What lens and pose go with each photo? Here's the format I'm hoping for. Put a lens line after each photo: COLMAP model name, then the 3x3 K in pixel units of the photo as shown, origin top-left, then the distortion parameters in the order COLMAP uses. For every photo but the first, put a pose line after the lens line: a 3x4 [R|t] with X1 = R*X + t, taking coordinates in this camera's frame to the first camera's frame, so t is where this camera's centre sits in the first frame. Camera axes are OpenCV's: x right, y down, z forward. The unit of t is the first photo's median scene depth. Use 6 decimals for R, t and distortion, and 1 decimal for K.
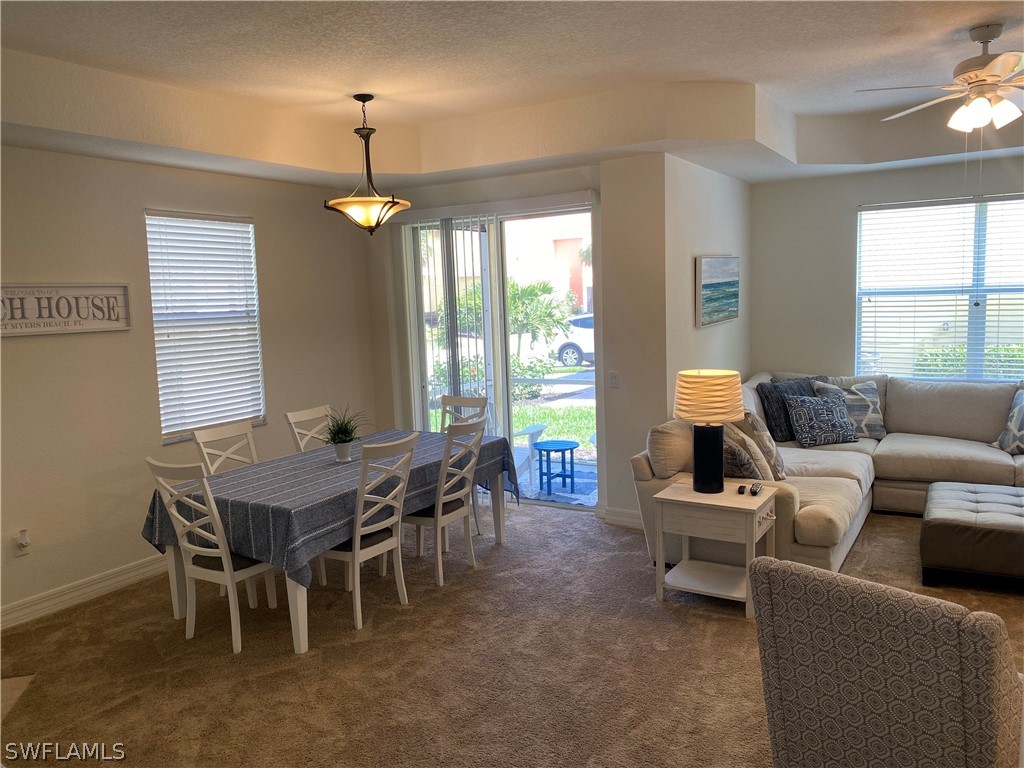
lens RADIAL K [[776.9, 0, 512.0], [0, 776.9, 384.0], [0, 0, 1]] dist [0.054186, -0.089005]
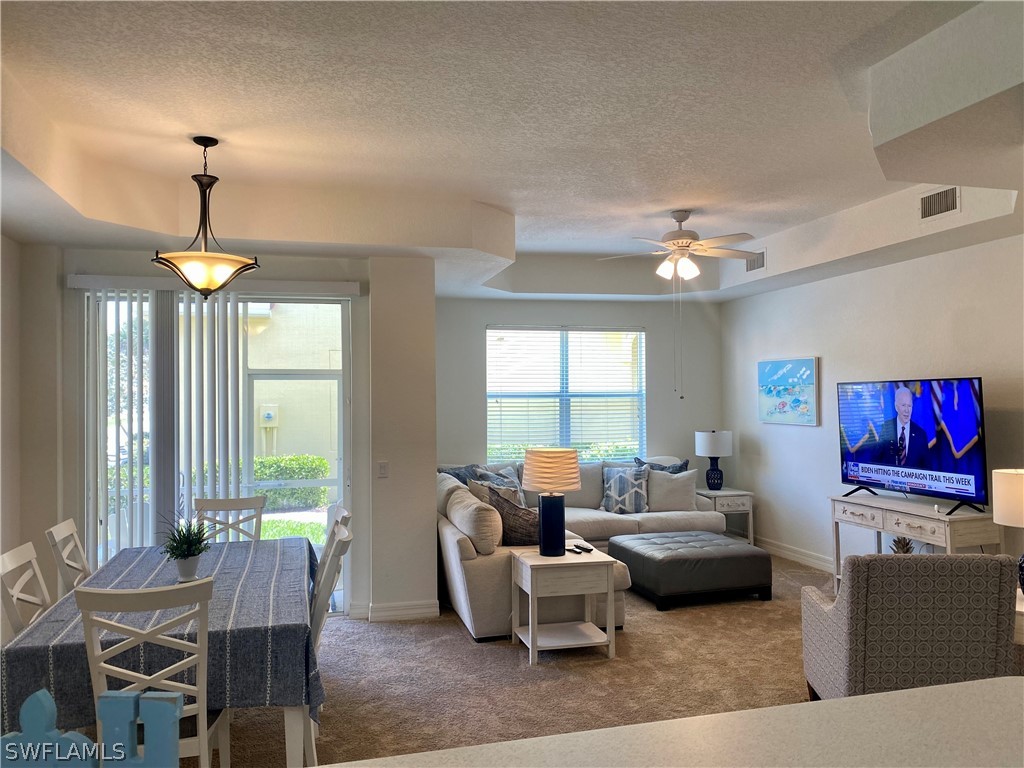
lens RADIAL K [[776.5, 0, 511.1], [0, 776.5, 374.3], [0, 0, 1]] dist [0.054811, -0.084398]
pose [[0.695653, 0.050238, 0.716620, -0.556485], [0.069540, 0.988158, -0.136779, 0.025795], [-0.715005, 0.144985, 0.683921, 0.210213]]
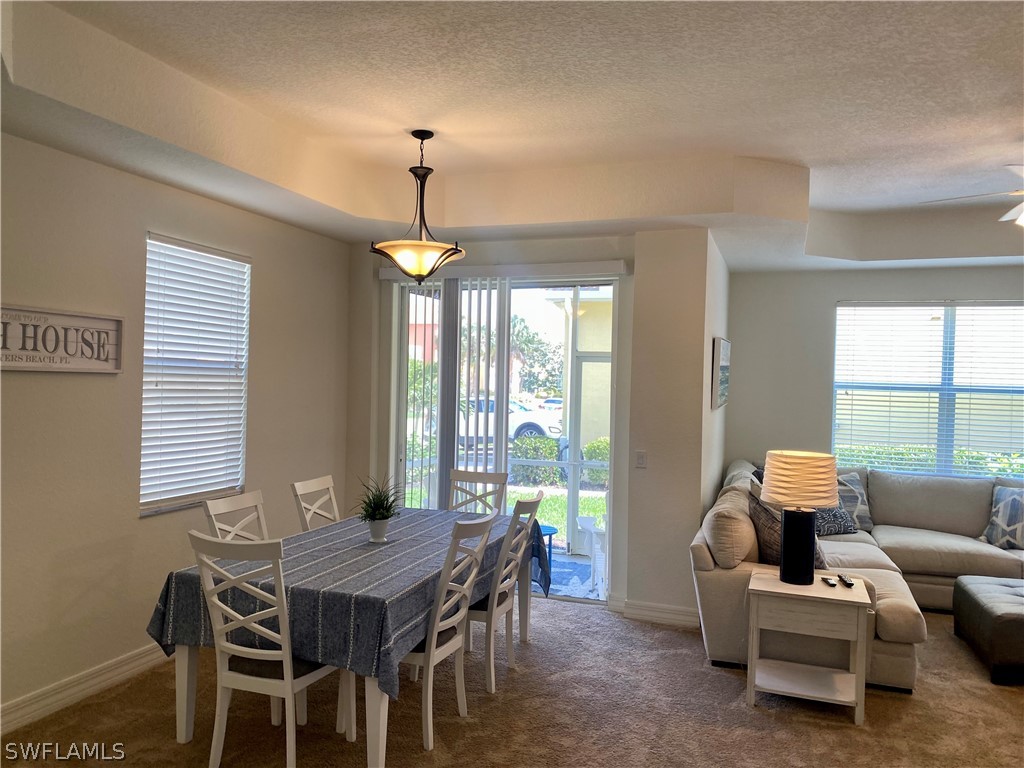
lens RADIAL K [[781.8, 0, 499.1], [0, 781.8, 385.0], [0, 0, 1]] dist [0.034112, -0.045581]
pose [[0.979637, 0.058394, 0.192098, -0.259996], [-0.037044, 0.992914, -0.112910, 0.020974], [-0.197330, 0.103495, 0.974859, 0.124026]]
